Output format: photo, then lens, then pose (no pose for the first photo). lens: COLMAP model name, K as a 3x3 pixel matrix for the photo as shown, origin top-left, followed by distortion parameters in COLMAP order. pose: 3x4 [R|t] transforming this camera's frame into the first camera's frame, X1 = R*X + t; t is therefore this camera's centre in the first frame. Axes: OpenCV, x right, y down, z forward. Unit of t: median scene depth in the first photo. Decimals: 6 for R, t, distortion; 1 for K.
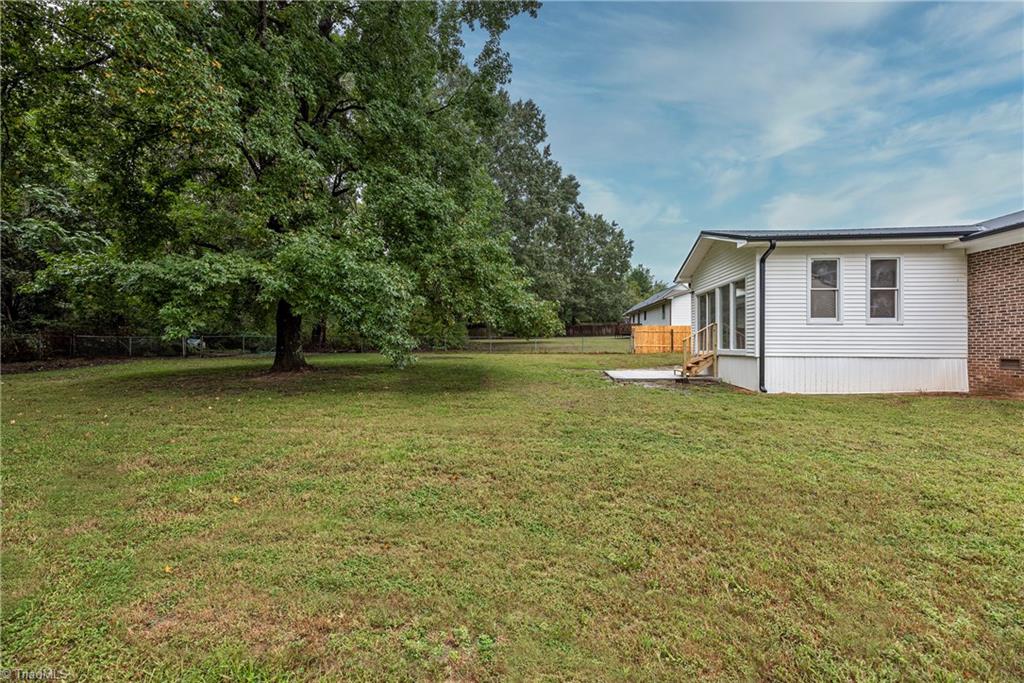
lens RADIAL K [[419.9, 0, 512.2], [0, 419.9, 341.9], [0, 0, 1]] dist [-0.002739, -0.000283]
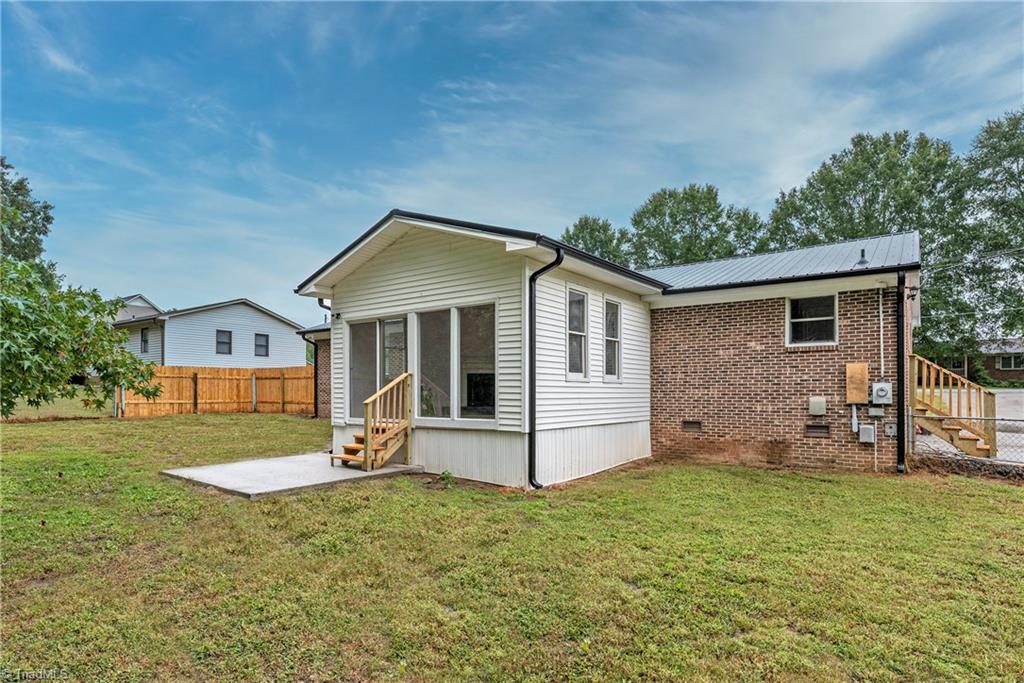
lens RADIAL K [[557.0, 0, 492.3], [0, 557.0, 381.5], [0, 0, 1]] dist [-0.004834, -0.000210]
pose [[0.518491, 0.010486, 0.855019, -0.151642], [-0.005059, 0.999945, -0.009195, -0.032845], [-0.855068, 0.000442, 0.518516, 0.625372]]
